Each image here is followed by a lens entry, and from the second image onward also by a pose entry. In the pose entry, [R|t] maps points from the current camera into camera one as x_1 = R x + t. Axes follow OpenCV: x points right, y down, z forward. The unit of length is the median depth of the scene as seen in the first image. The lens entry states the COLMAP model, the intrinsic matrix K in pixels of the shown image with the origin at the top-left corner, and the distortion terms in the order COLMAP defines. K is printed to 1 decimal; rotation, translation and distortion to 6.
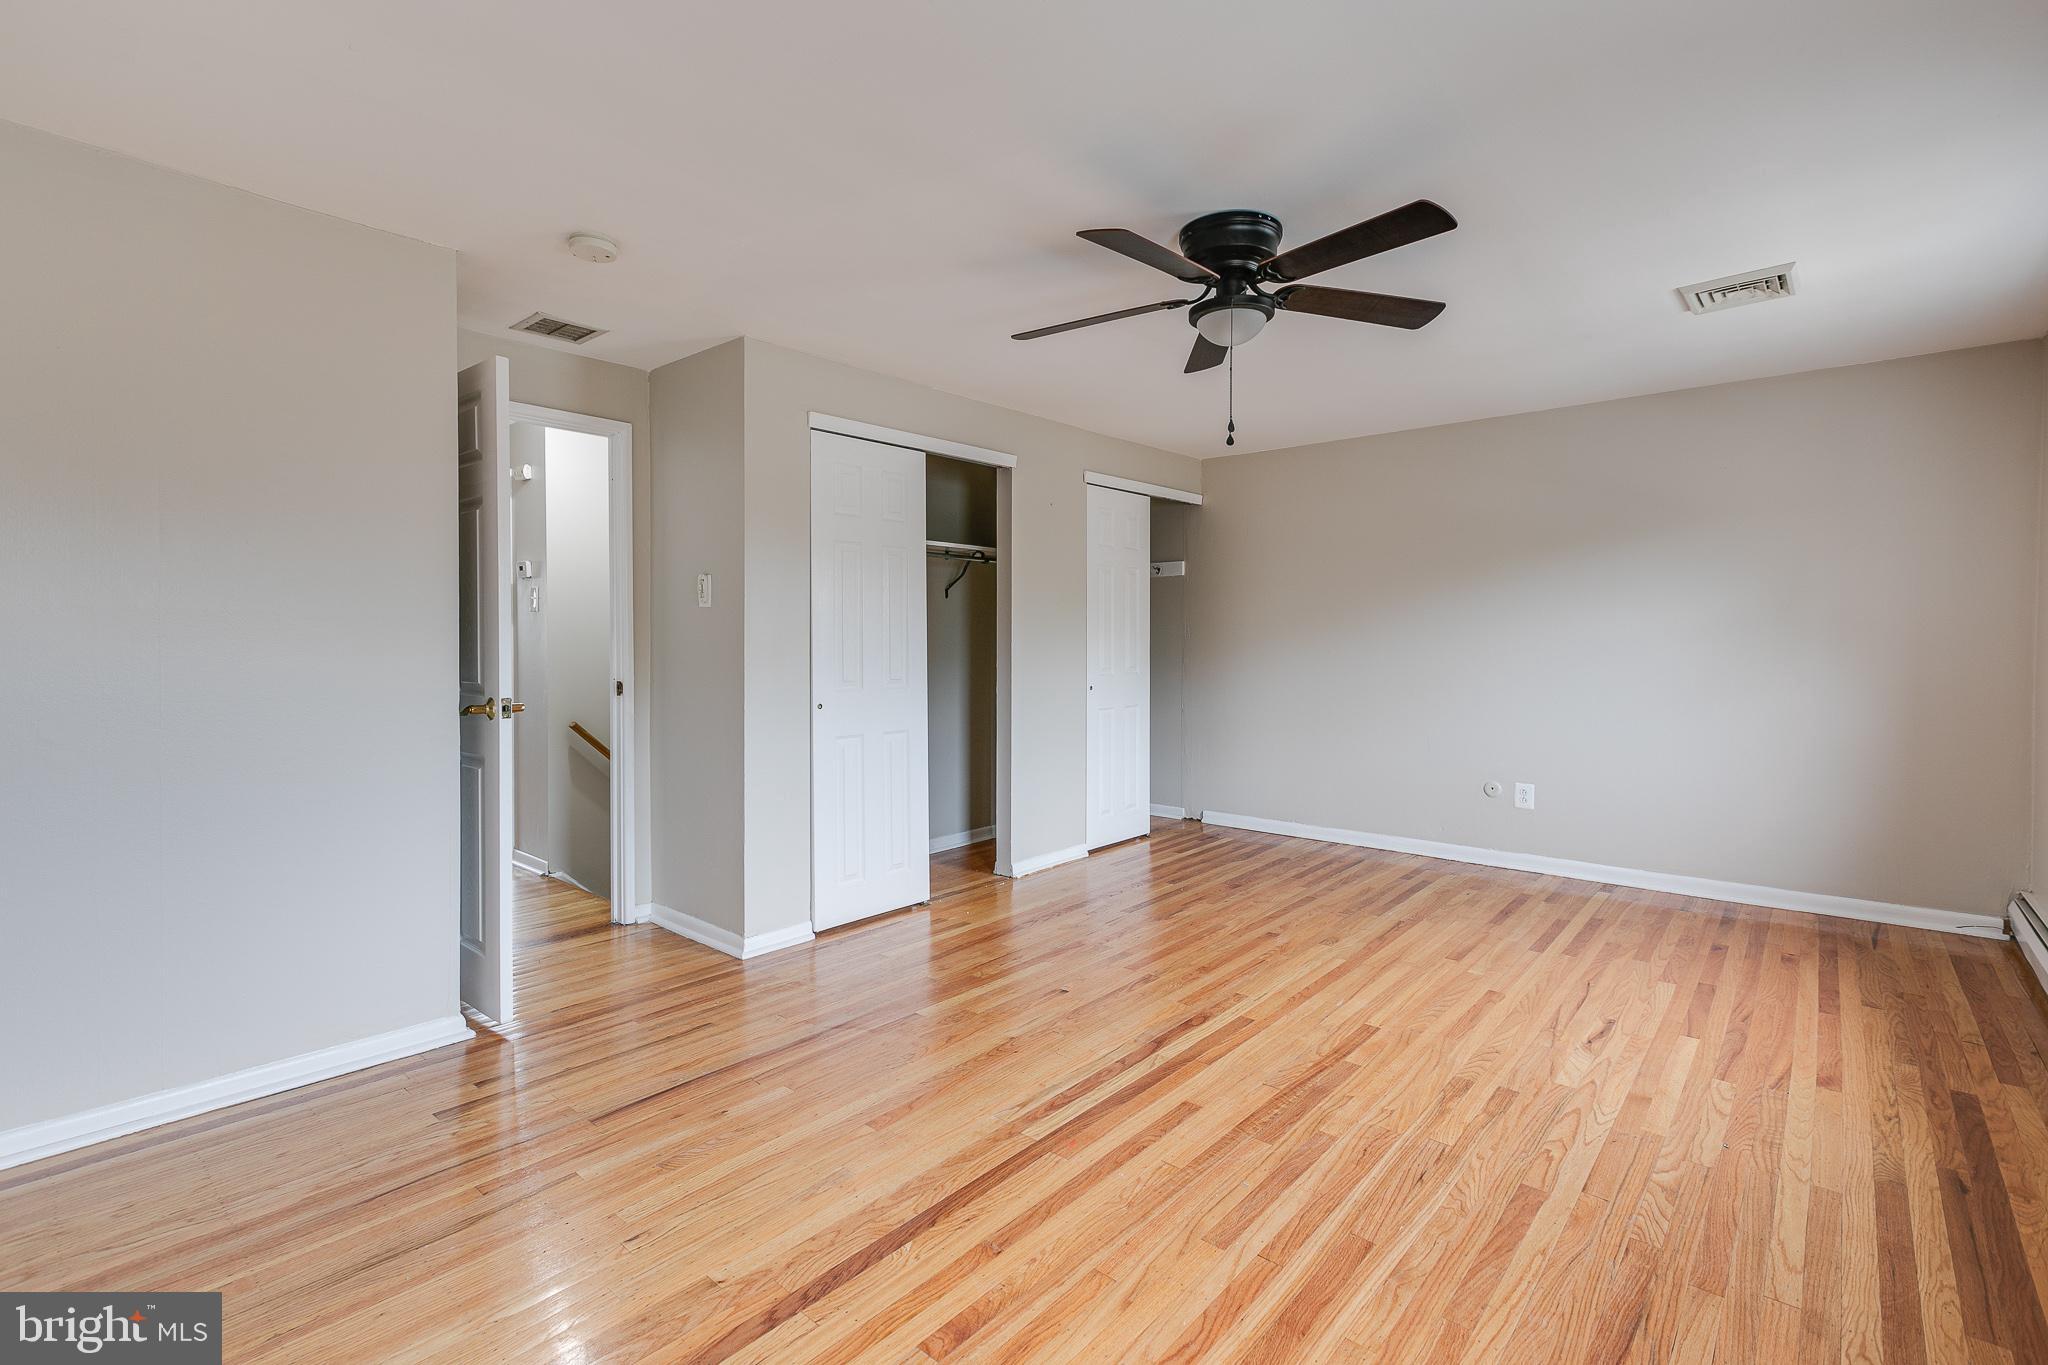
lens RADIAL K [[930.3, 0, 1053.6], [0, 930.3, 645.2], [0, 0, 1]] dist [0.001542, -0.001881]
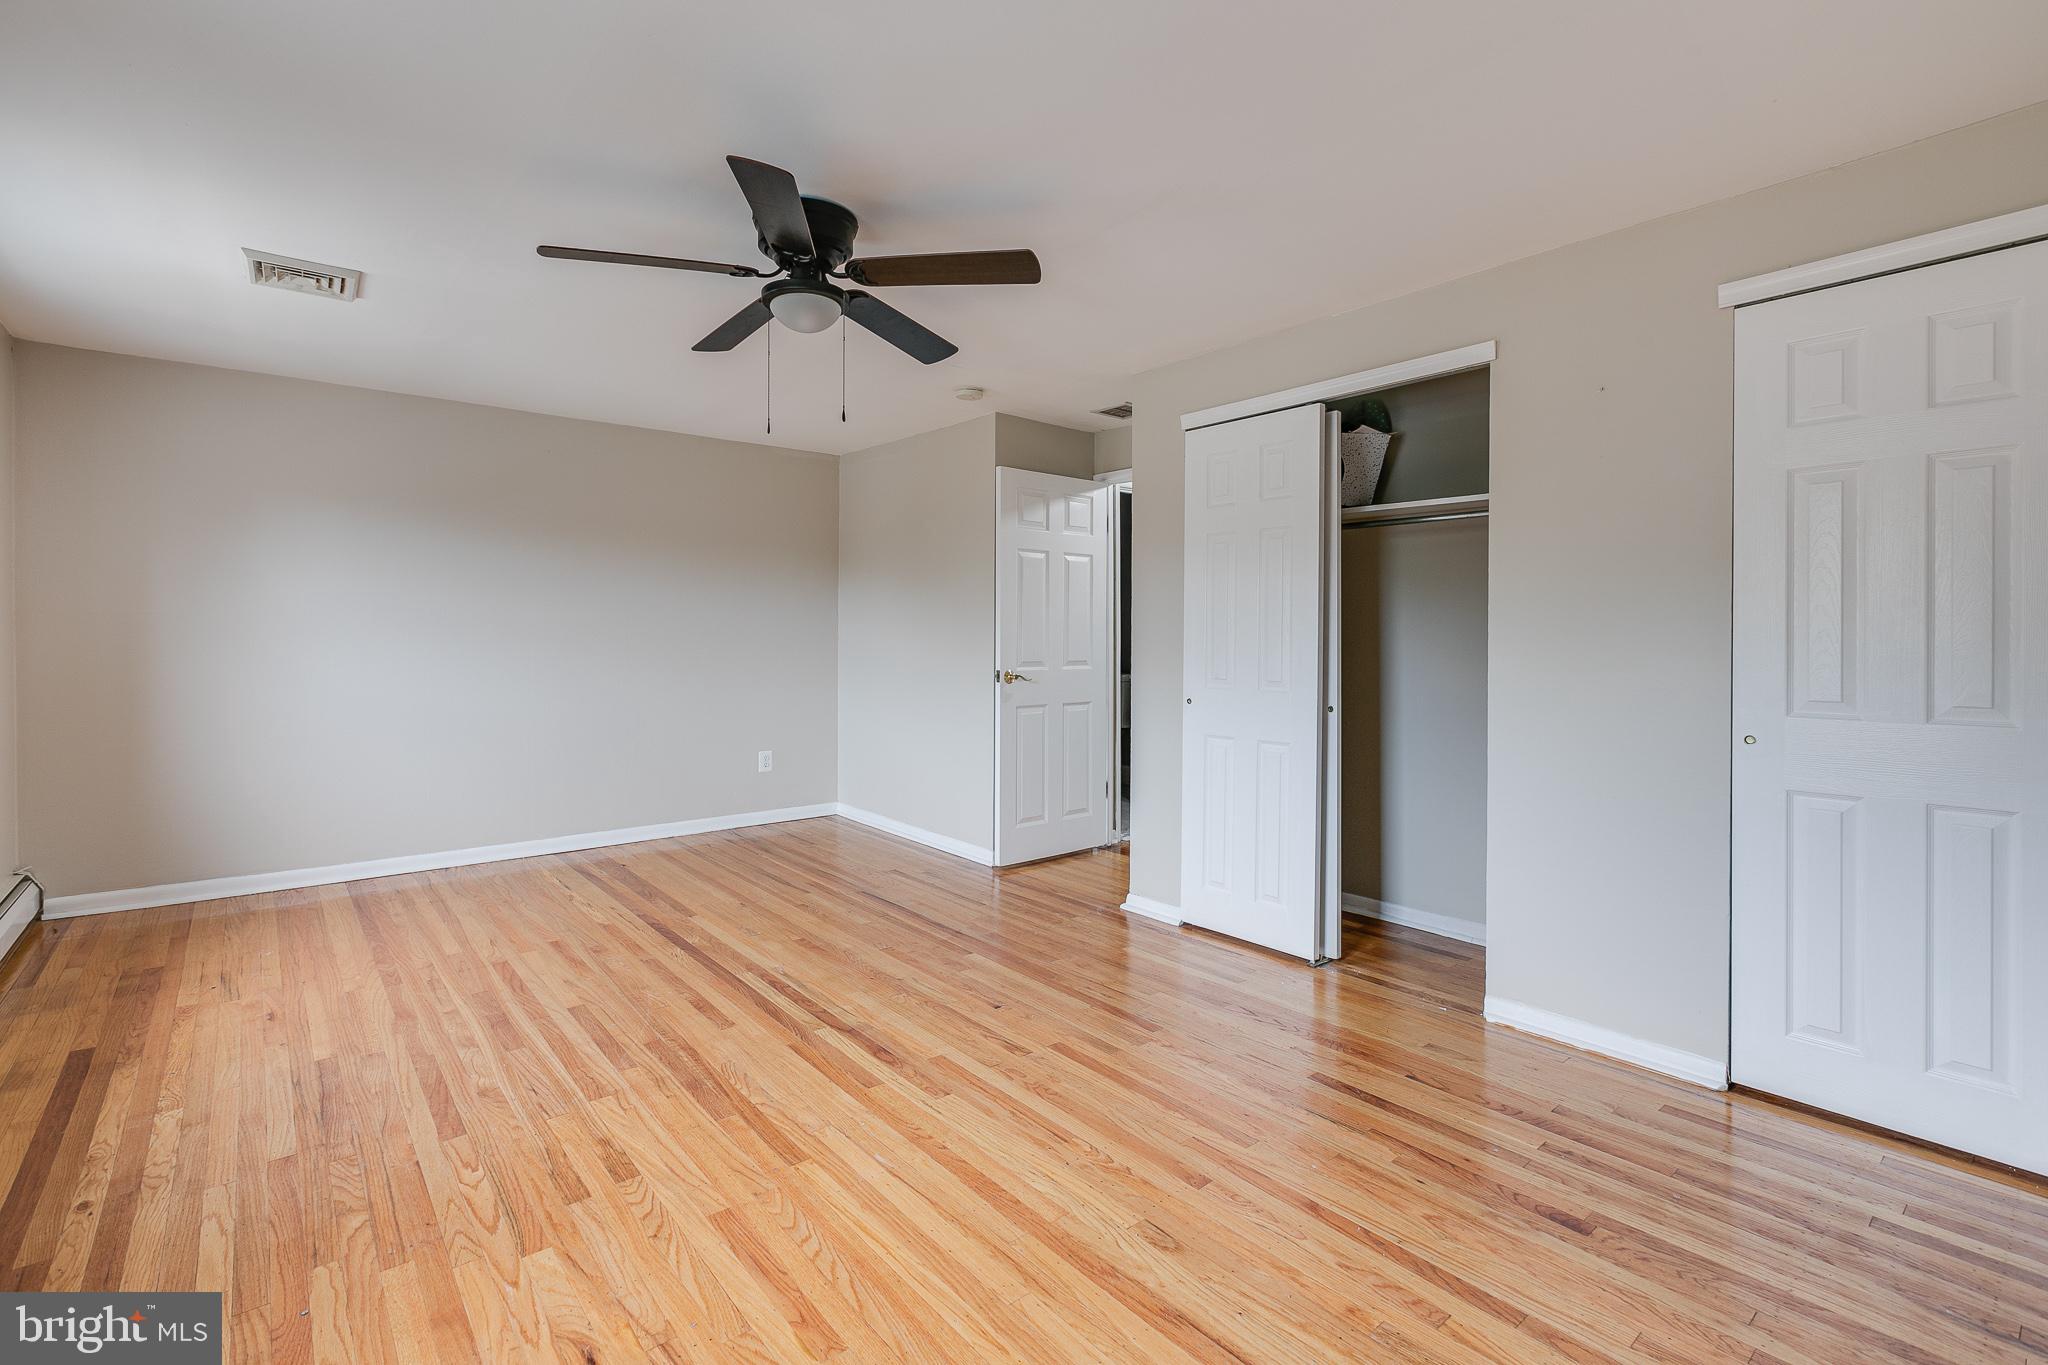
lens RADIAL K [[930.3, 0, 990.7], [0, 930.3, 651.1], [0, 0, 1]] dist [0.001542, -0.001881]
pose [[-0.195426, 0.014950, -0.980604, 1.014605], [-0.009533, 0.999808, 0.017142, -0.006399], [0.980672, 0.012698, -0.195246, 1.271837]]
